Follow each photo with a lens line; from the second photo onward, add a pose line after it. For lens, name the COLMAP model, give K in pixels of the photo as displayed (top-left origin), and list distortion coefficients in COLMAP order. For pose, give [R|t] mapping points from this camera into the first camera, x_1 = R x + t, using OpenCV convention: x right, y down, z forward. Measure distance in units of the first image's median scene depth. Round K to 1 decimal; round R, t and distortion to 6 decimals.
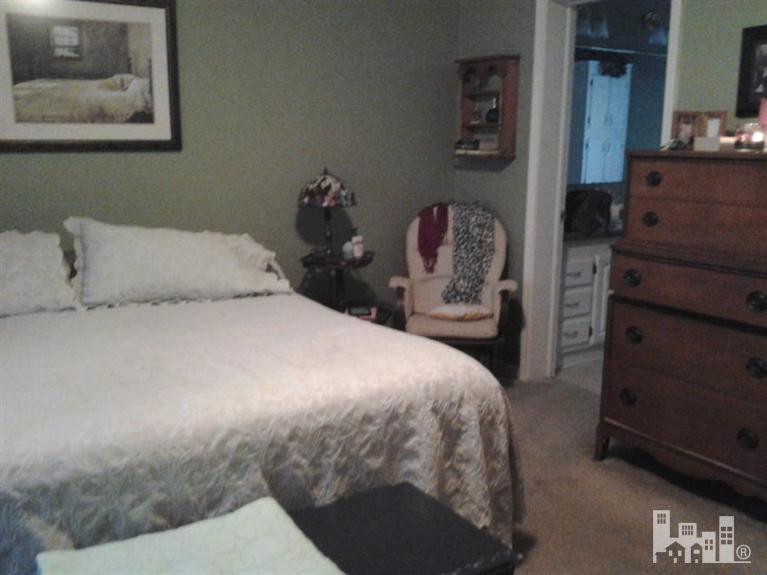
lens RADIAL K [[759.6, 0, 396.5], [0, 759.6, 287.8], [0, 0, 1]] dist [0.061850, -0.208348]
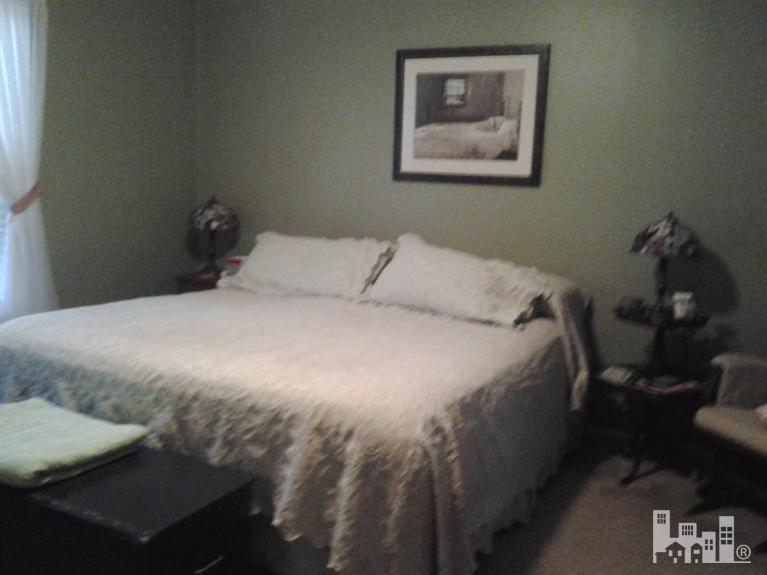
lens RADIAL K [[759.6, 0, 396.5], [0, 759.6, 287.8], [0, 0, 1]] dist [0.061850, -0.208348]
pose [[0.485118, 0.144128, -0.862489, 0.610589], [-0.200432, 0.978392, 0.050760, -0.062302], [0.851168, 0.148246, 0.503524, 0.356863]]
